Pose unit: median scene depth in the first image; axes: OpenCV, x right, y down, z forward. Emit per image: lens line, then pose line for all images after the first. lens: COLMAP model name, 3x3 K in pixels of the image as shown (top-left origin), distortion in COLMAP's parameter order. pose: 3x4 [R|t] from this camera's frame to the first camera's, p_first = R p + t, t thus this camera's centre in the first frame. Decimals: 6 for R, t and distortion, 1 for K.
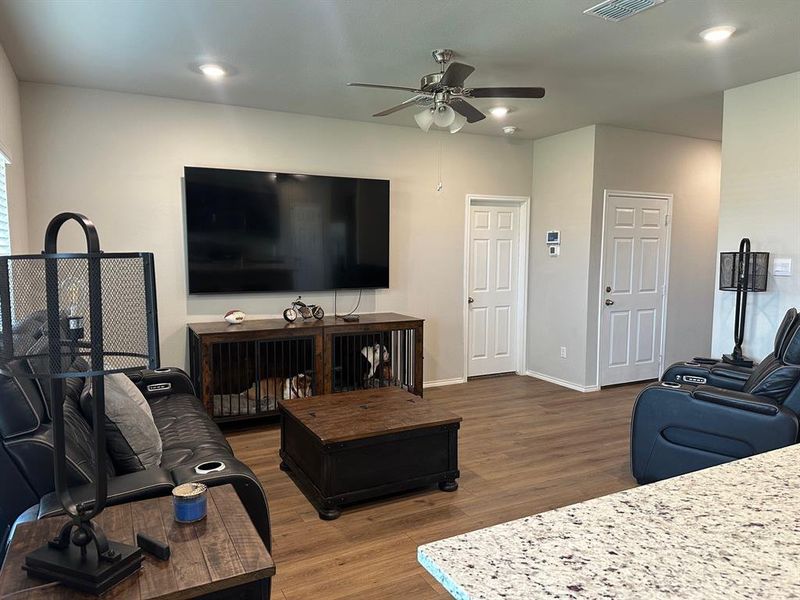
lens RADIAL K [[554.6, 0, 400.6], [0, 554.6, 302.8], [0, 0, 1]] dist [0.110506, -0.145295]
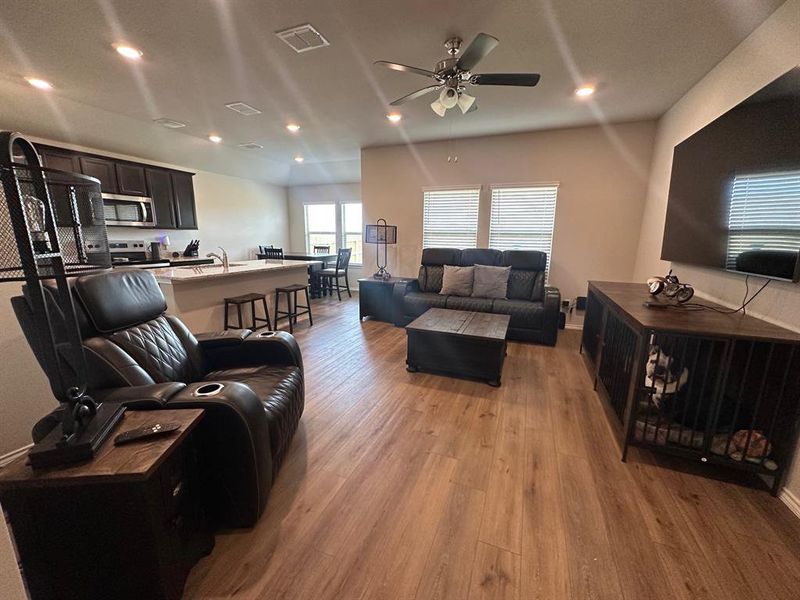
lens RADIAL K [[319.0, 0, 397.8], [0, 319.0, 300.2], [0, 0, 1]] dist [-0.000938, -0.000119]
pose [[-0.765131, 0.117396, -0.633081, 0.610558], [-0.069740, 0.962343, 0.262739, -0.086208], [0.640086, 0.245181, -0.728132, 1.456413]]
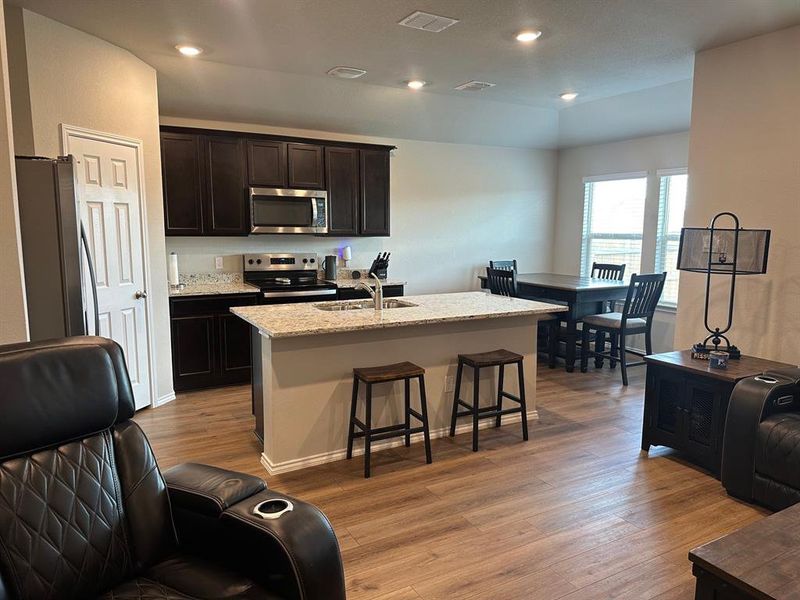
lens RADIAL K [[554.6, 0, 400.6], [0, 554.6, 302.8], [0, 0, 1]] dist [0.110506, -0.145295]
pose [[-0.999722, -0.002875, -0.023403, 0.351297], [-0.008043, 0.974588, 0.223862, -0.118973], [0.022165, 0.223988, -0.974340, 1.311053]]
